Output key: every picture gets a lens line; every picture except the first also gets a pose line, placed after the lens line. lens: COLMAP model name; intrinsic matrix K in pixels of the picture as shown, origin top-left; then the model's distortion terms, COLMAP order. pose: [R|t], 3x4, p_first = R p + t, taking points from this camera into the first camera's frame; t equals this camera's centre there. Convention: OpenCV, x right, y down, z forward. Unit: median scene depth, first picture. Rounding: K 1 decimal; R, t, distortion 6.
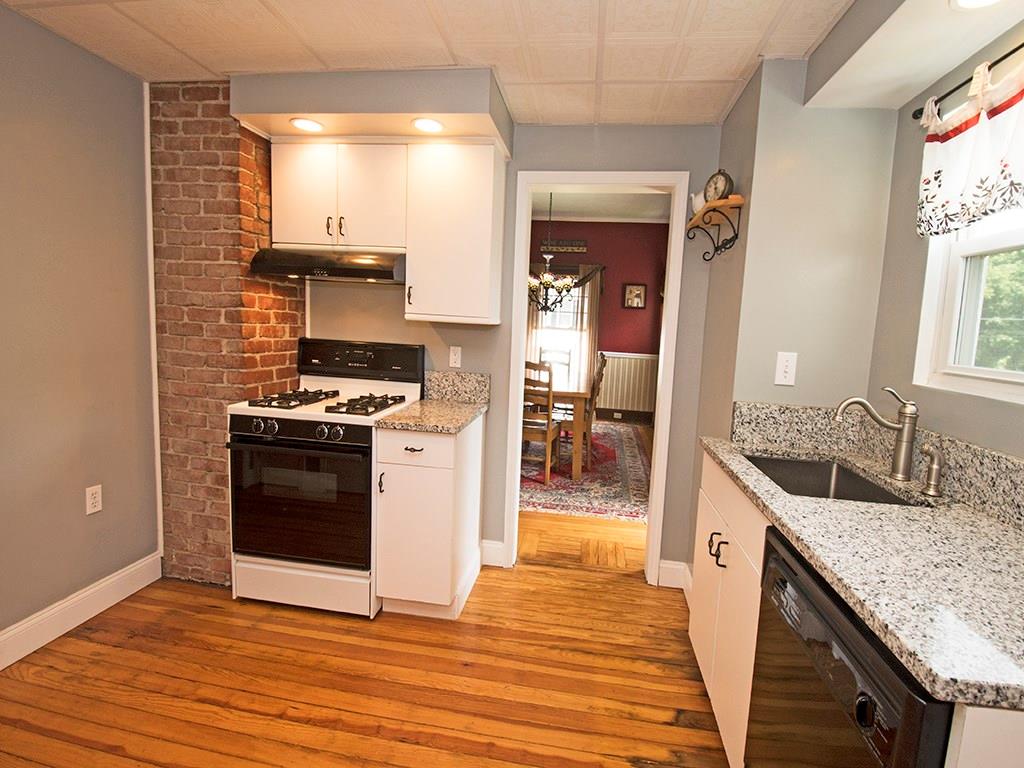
lens RADIAL K [[460.7, 0, 512.0], [0, 460.7, 384.0], [0, 0, 1]] dist [-0.000029, -0.000050]
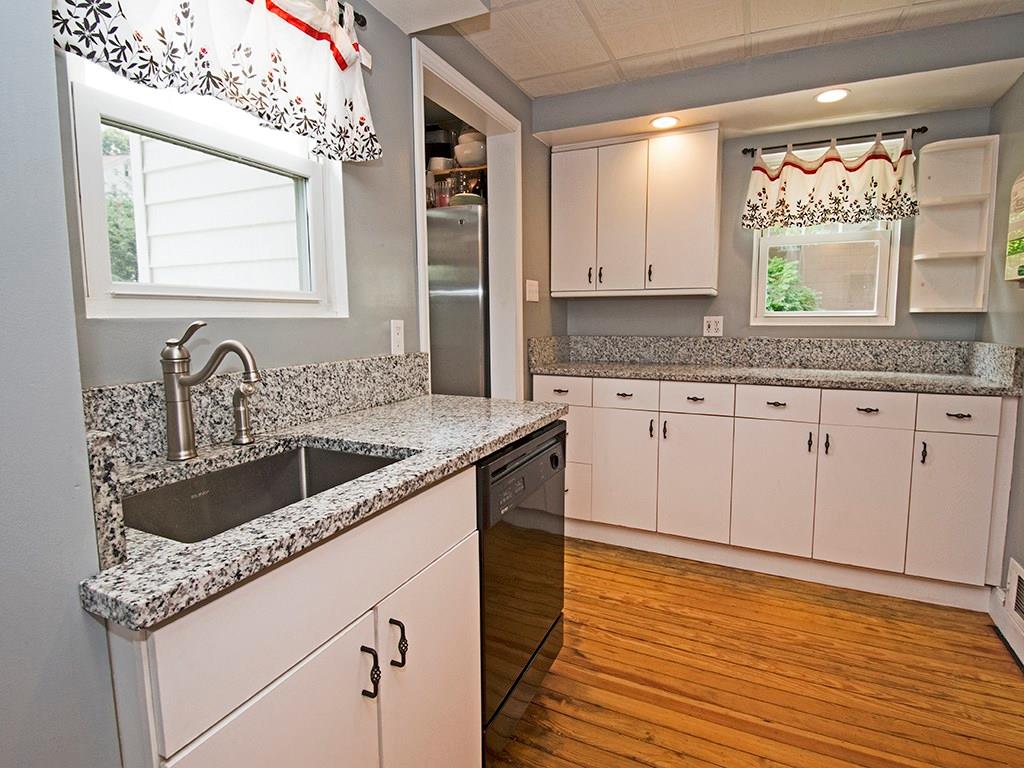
lens RADIAL K [[536.2, 0, 512.0], [0, 536.2, 362.2], [0, 0, 1]] dist [-0.000062, 0.000049]
pose [[-0.965945, -0.062461, 0.251096, 0.192870], [-0.005756, 0.975373, 0.220486, -0.099452], [-0.258684, 0.211532, -0.942516, 1.537488]]
